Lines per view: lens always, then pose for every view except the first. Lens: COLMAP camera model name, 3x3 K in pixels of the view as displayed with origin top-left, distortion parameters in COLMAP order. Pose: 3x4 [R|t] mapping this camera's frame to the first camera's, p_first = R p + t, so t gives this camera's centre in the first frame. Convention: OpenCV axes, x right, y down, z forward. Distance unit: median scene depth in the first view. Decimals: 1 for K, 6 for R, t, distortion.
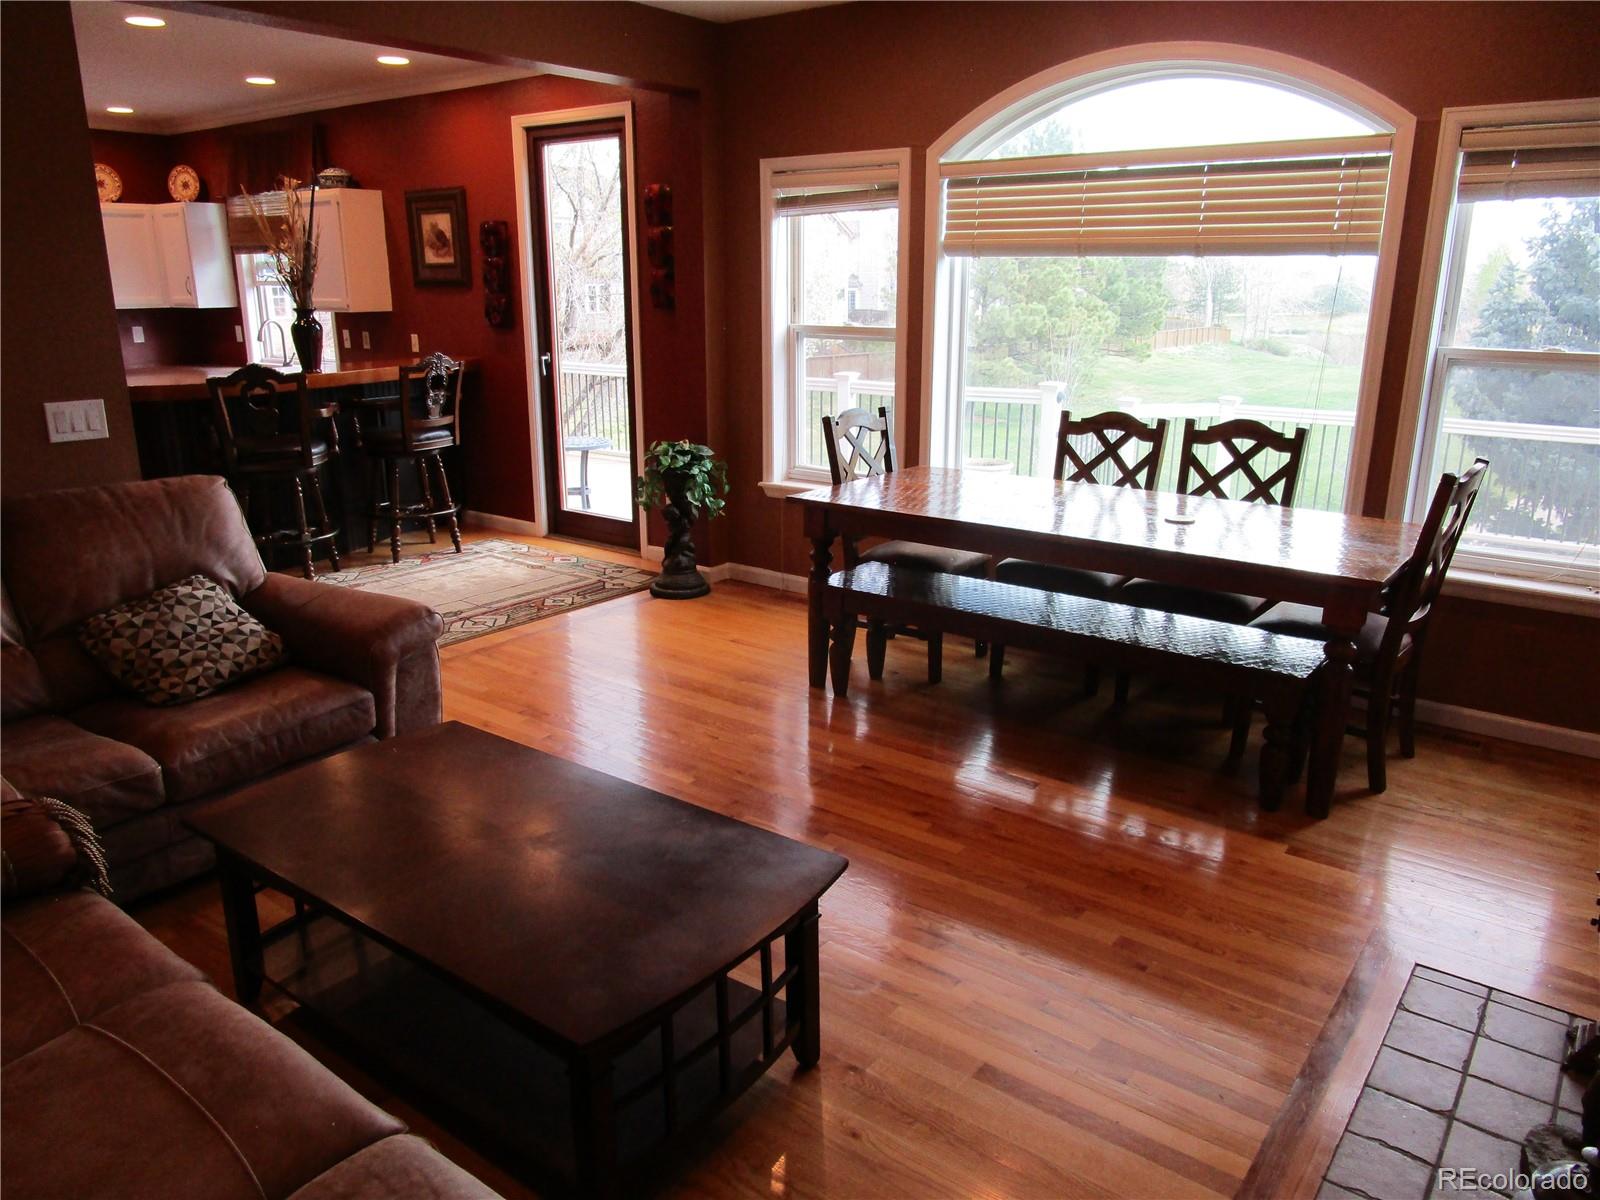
lens RADIAL K [[1142.8, 0, 798.4], [0, 1142.8, 603.4], [0, 0, 1]] dist [-0.024357, 0.006281]
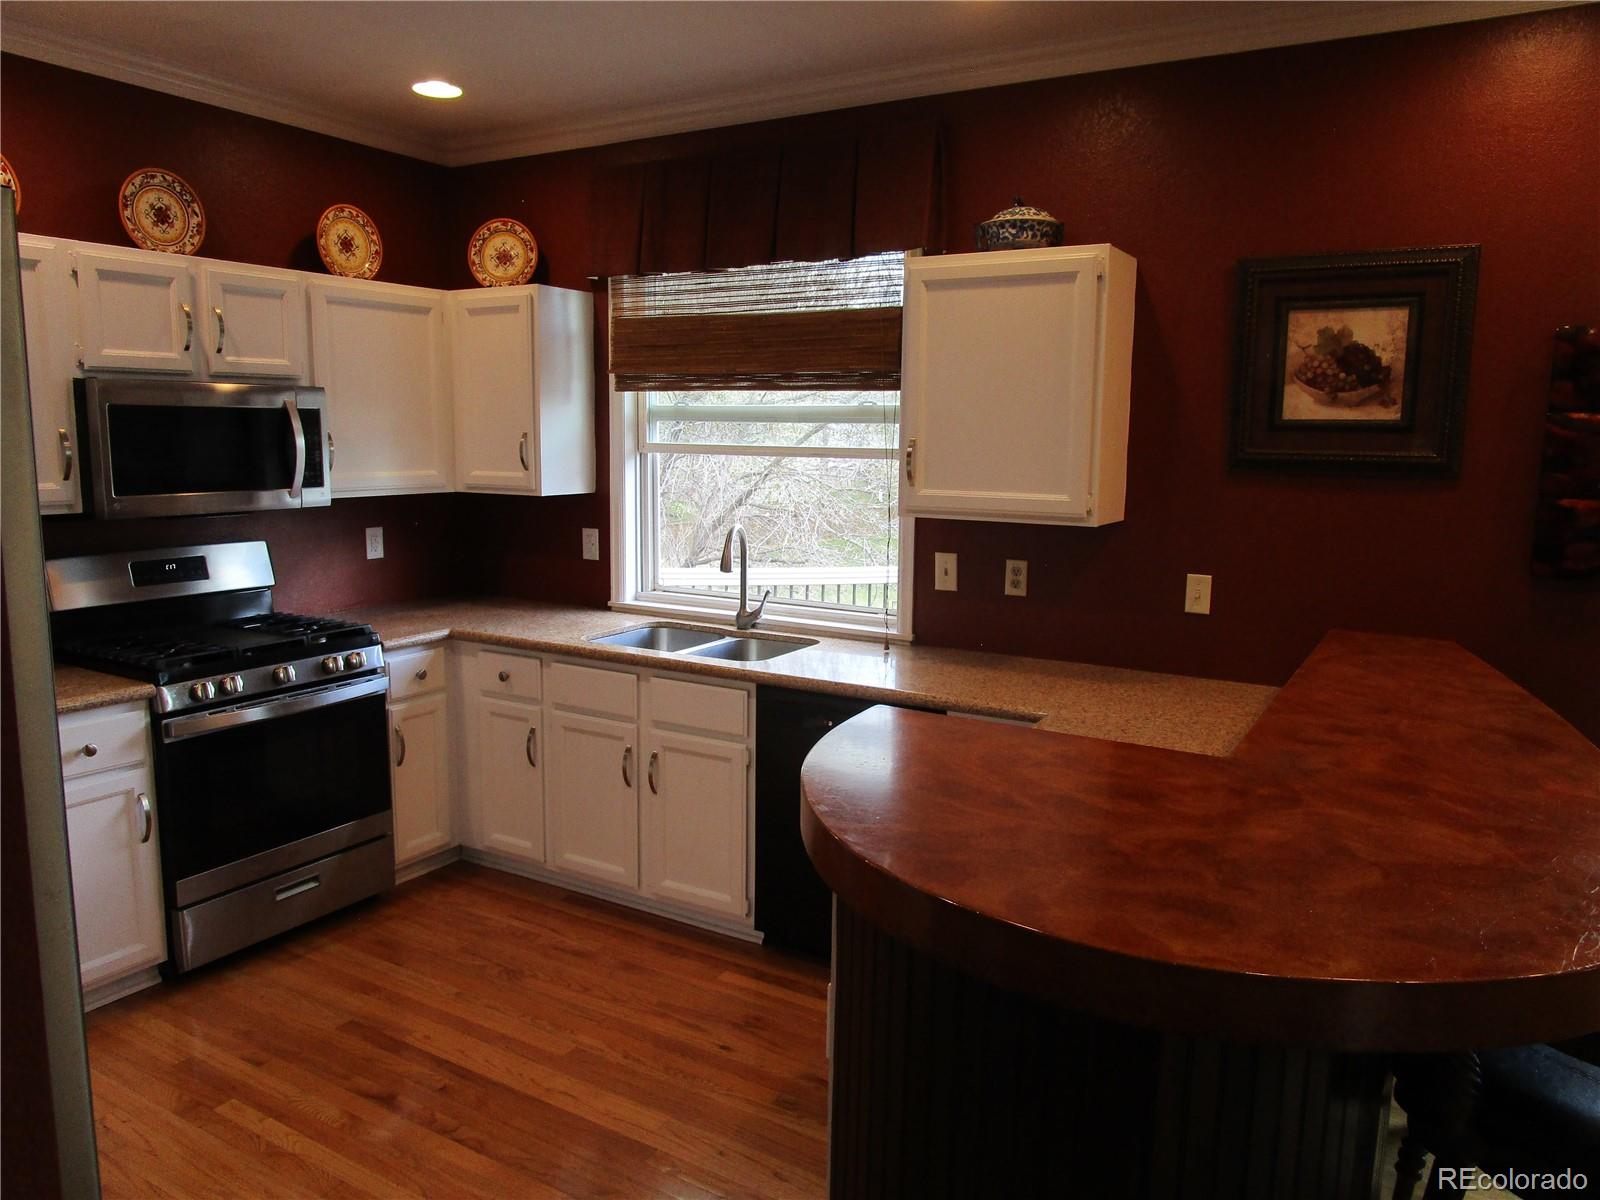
lens RADIAL K [[1142.8, 0, 793.0], [0, 1142.8, 603.5], [0, 0, 1]] dist [-0.024357, 0.006281]
pose [[0.993808, -0.004270, 0.111030, -0.624300], [0.018138, 0.992092, -0.124195, -0.198702], [-0.109621, 0.125440, 0.986026, 0.667947]]
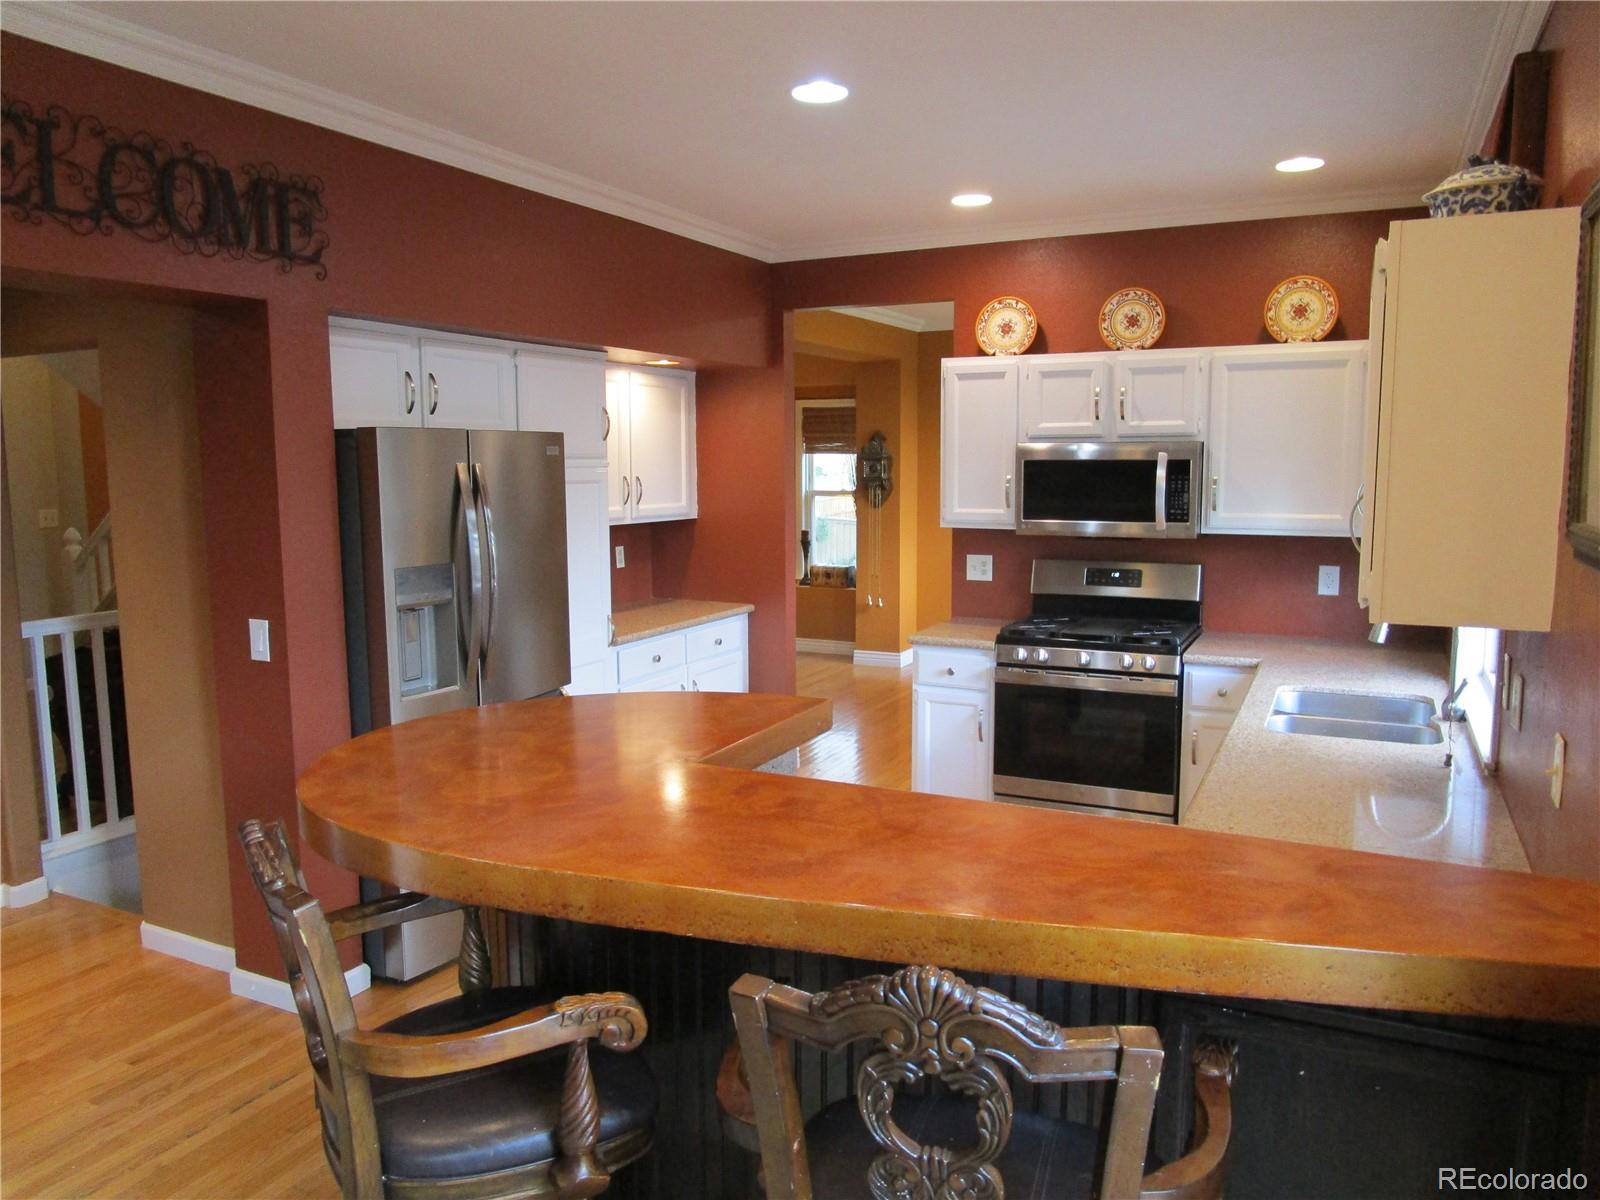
lens RADIAL K [[1142.8, 0, 791.4], [0, 1142.8, 599.7], [0, 0, 1]] dist [-0.024357, 0.006281]
pose [[0.189249, 0.120337, -0.974528, -0.144607], [-0.263912, 0.962178, 0.067561, -0.271257], [0.945799, 0.244403, 0.213849, 0.886821]]
